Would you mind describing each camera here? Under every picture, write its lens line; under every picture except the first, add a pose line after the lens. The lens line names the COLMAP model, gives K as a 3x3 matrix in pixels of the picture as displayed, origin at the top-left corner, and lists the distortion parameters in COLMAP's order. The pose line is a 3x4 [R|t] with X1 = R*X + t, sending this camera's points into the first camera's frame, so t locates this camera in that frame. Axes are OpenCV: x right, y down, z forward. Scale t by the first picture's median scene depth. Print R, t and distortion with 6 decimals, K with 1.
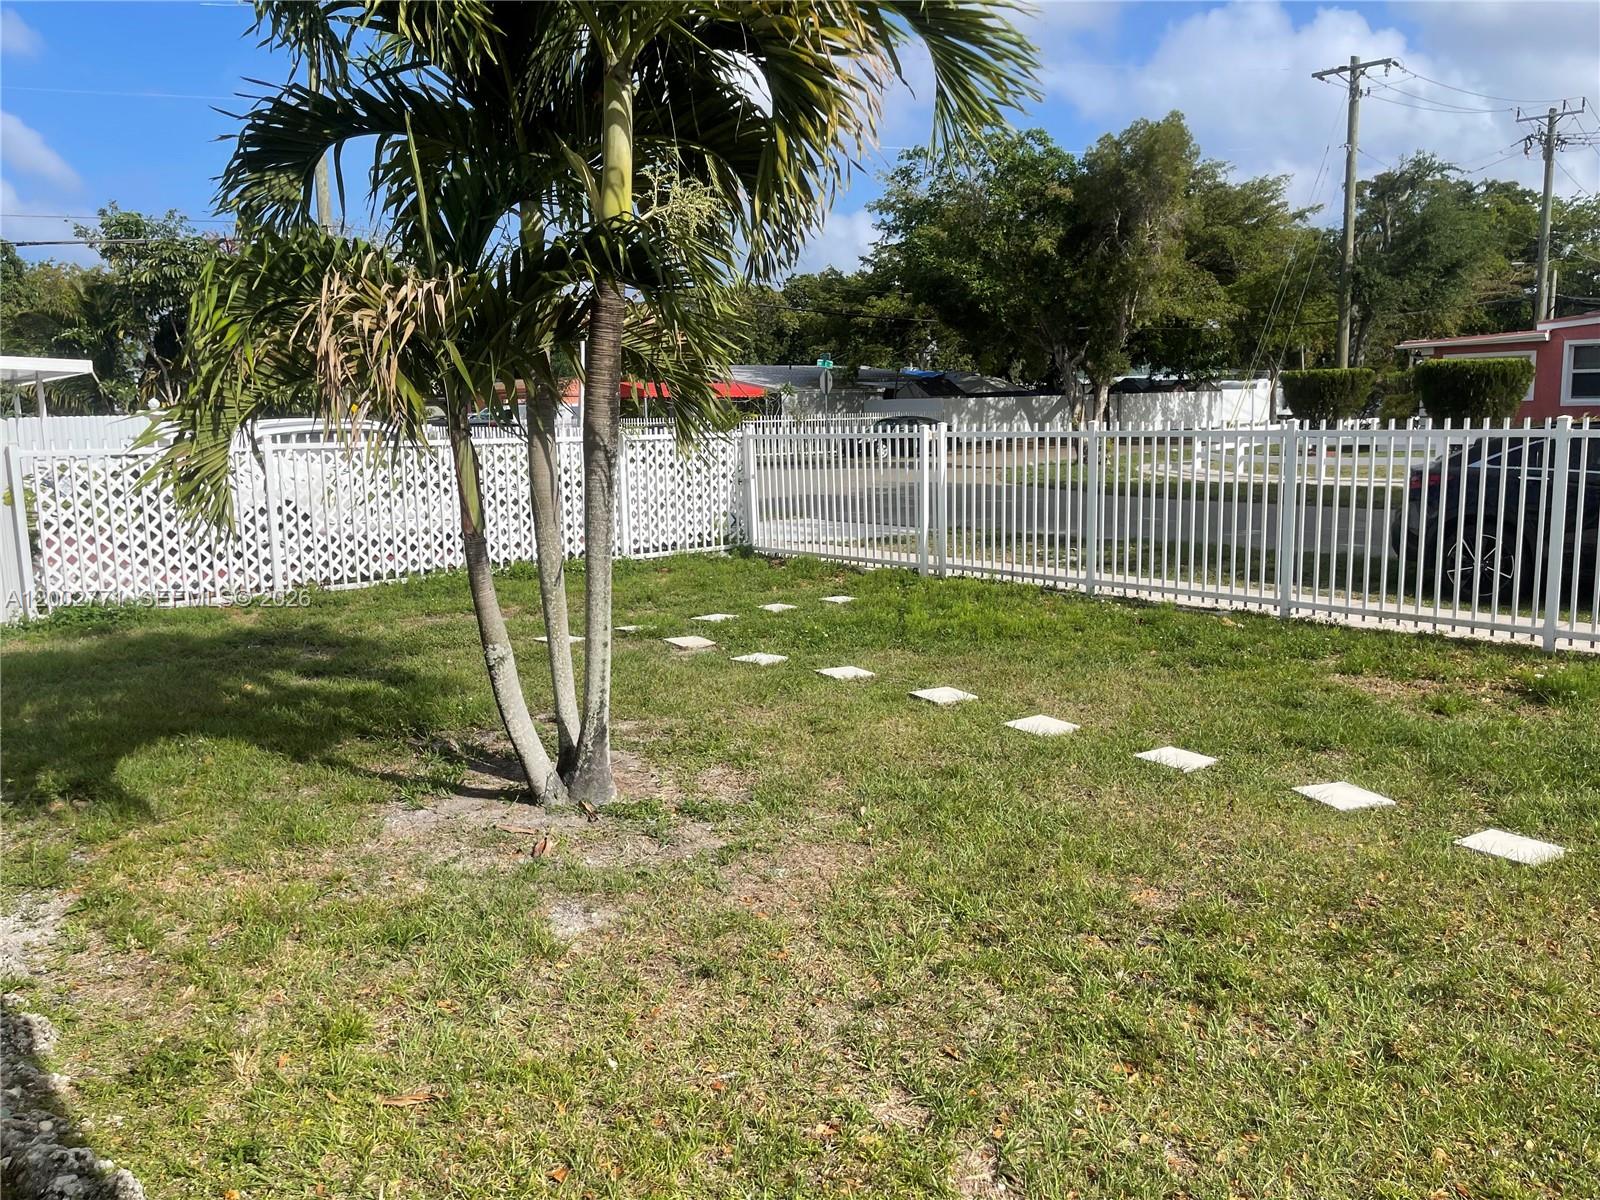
lens RADIAL K [[1160.4, 0, 800.0], [0, 1160.4, 600.0], [0, 0, 1]] dist [0.042373, -0.077872]
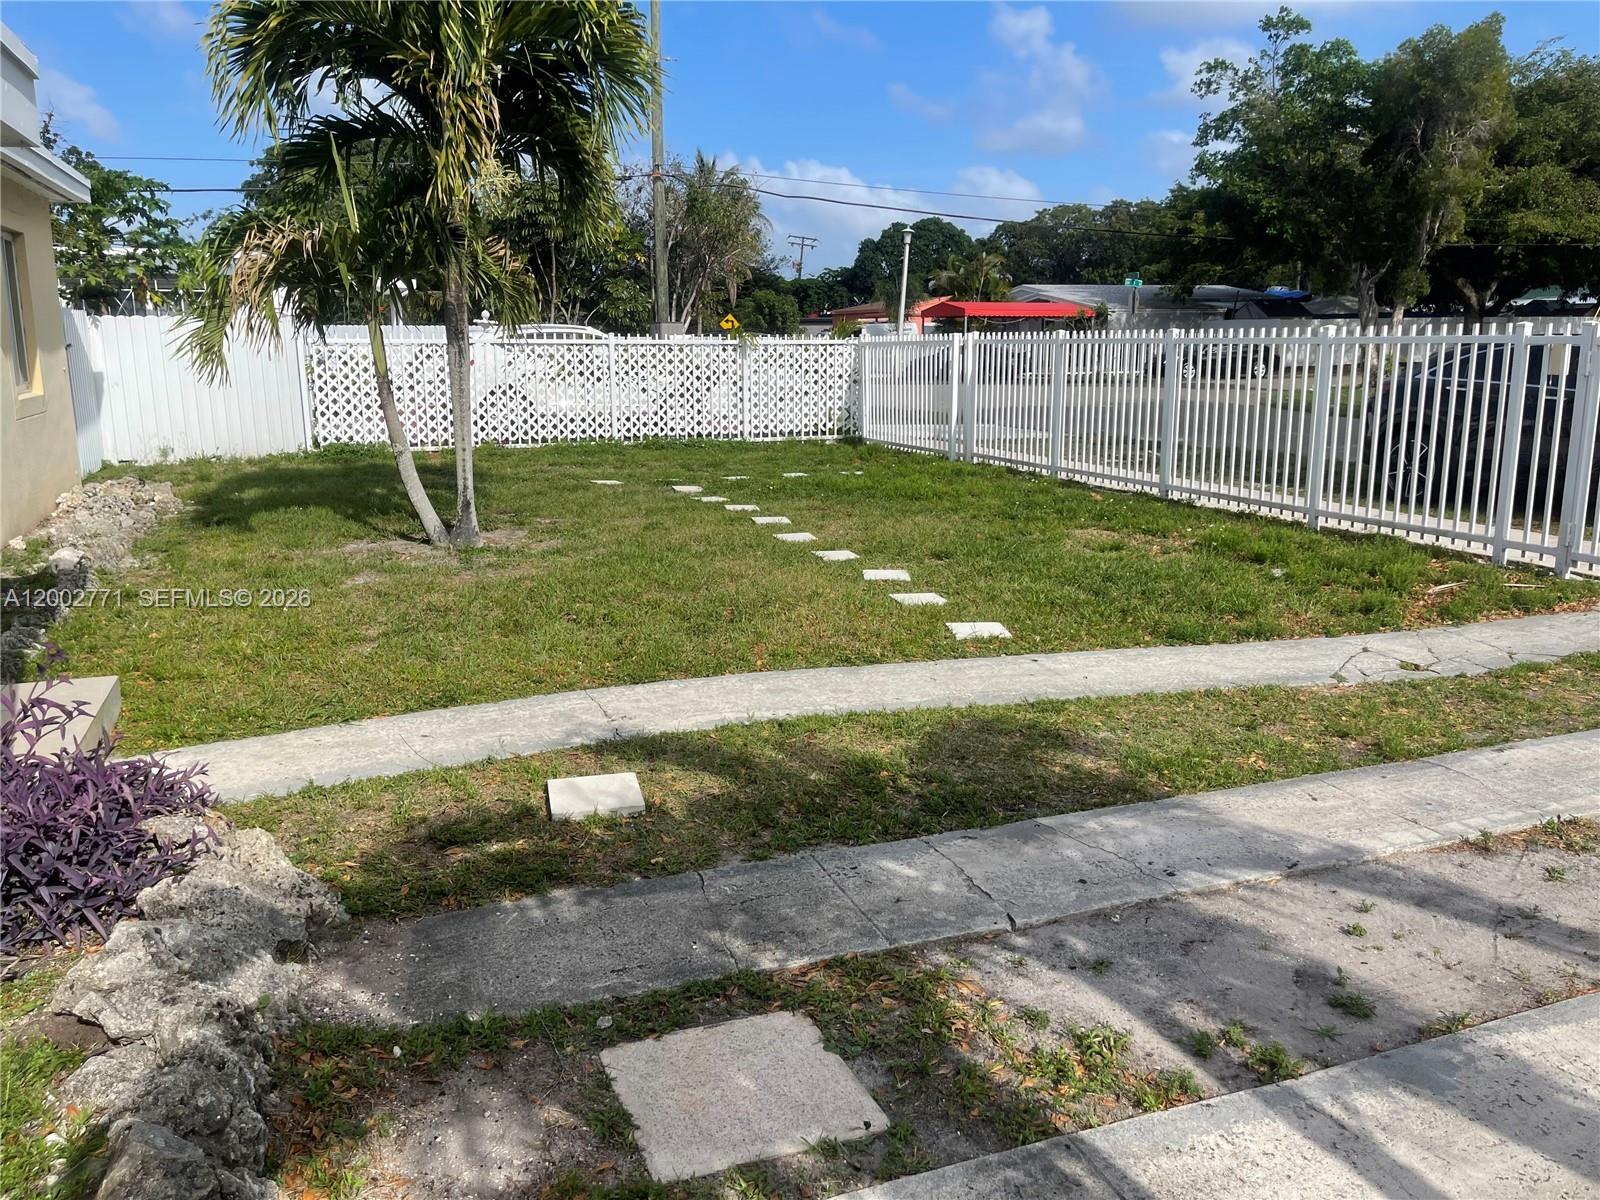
lens RADIAL K [[1160.4, 0, 800.0], [0, 1160.4, 600.0], [0, 0, 1]] dist [0.042373, -0.077872]
pose [[0.938532, 0.089711, -0.333331, 0.332846], [-0.068125, 0.994784, 0.075916, 0.035889], [0.338403, -0.048541, 0.939749, -0.160384]]
